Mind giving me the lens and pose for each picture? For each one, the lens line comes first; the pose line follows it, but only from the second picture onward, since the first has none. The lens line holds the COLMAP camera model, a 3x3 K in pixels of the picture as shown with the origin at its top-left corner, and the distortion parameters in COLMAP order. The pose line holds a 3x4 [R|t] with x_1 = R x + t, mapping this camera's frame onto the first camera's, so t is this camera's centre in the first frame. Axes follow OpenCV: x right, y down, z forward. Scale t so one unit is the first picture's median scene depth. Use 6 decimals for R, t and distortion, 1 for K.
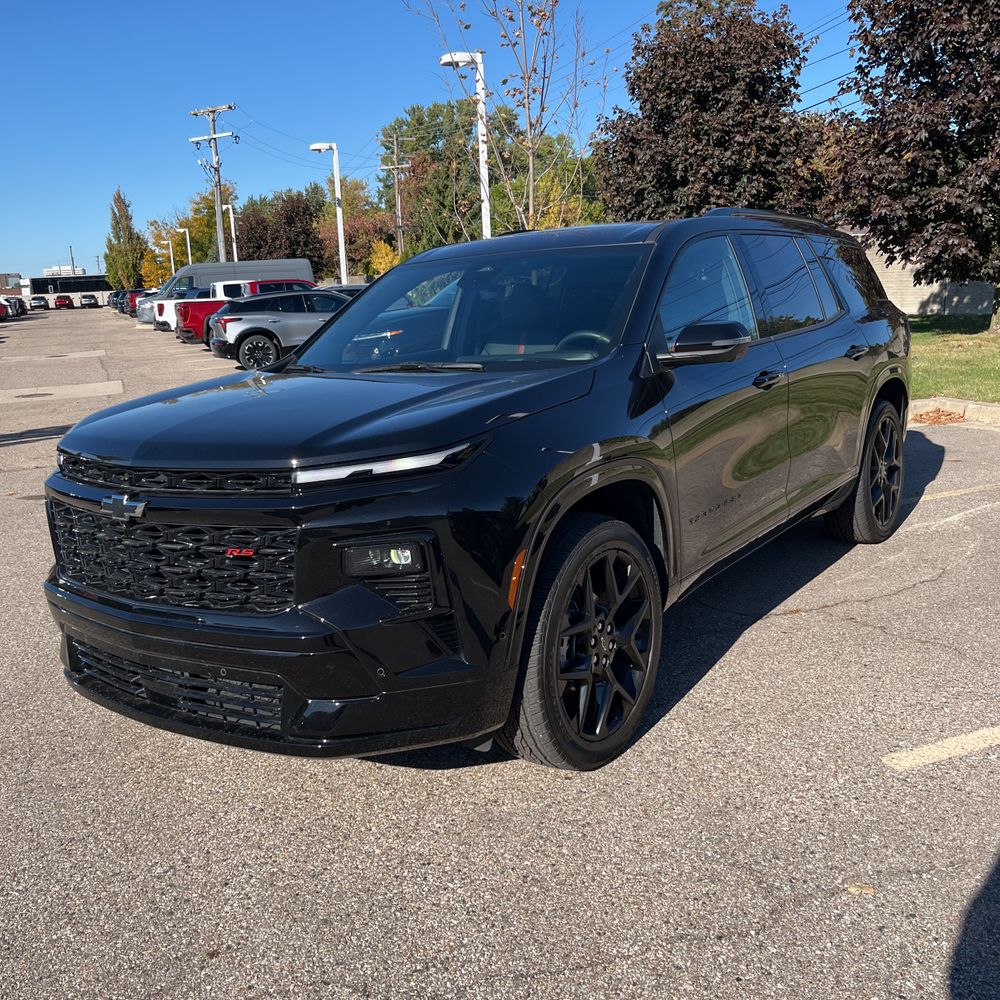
lens RADIAL K [[1020.6, 0, 497.0], [0, 1020.6, 496.3], [0, 0, 1]] dist [0.012434, 0.000000]
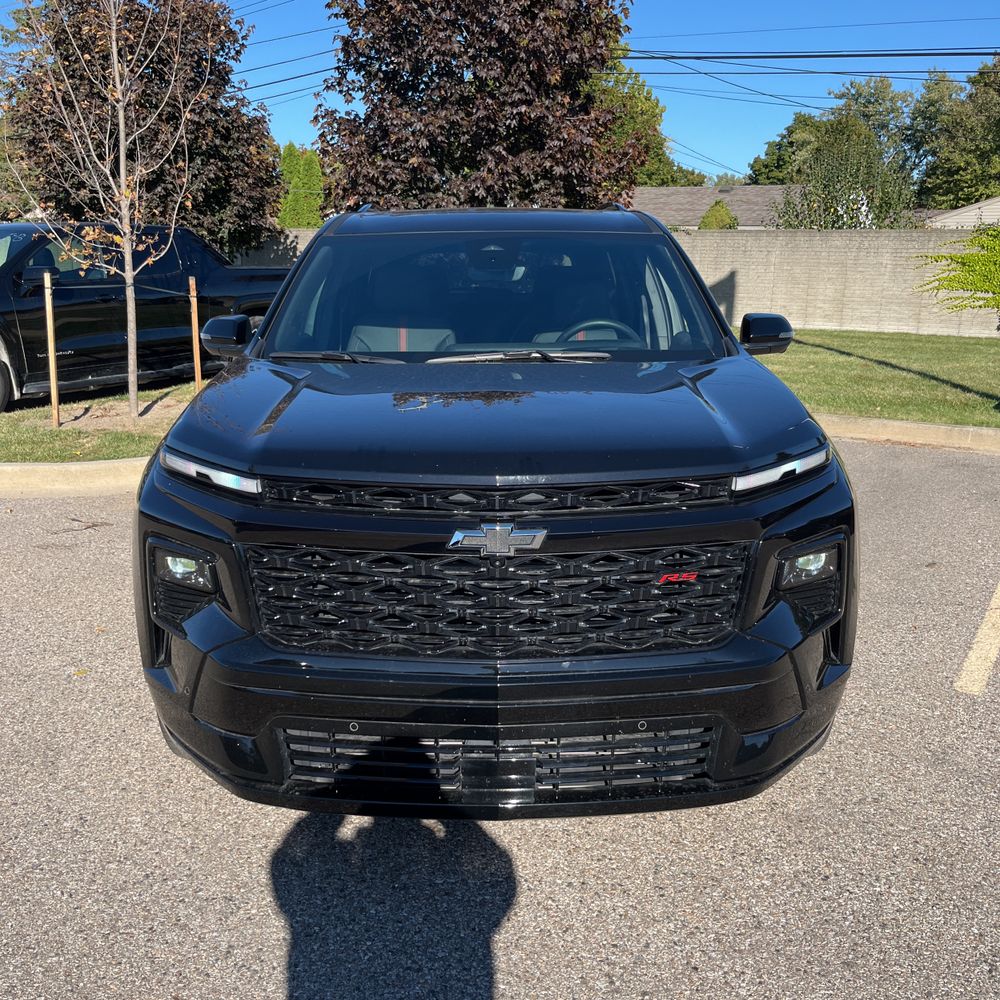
lens RADIAL K [[1020.6, 0, 497.7], [0, 1020.6, 504.9], [0, 0, 1]] dist [0.012434, 0.000000]
pose [[0.807084, -0.077501, 0.585328, -0.156115], [0.066778, 0.996969, 0.039928, -0.008746], [-0.586648, 0.006861, 0.809813, 0.073743]]
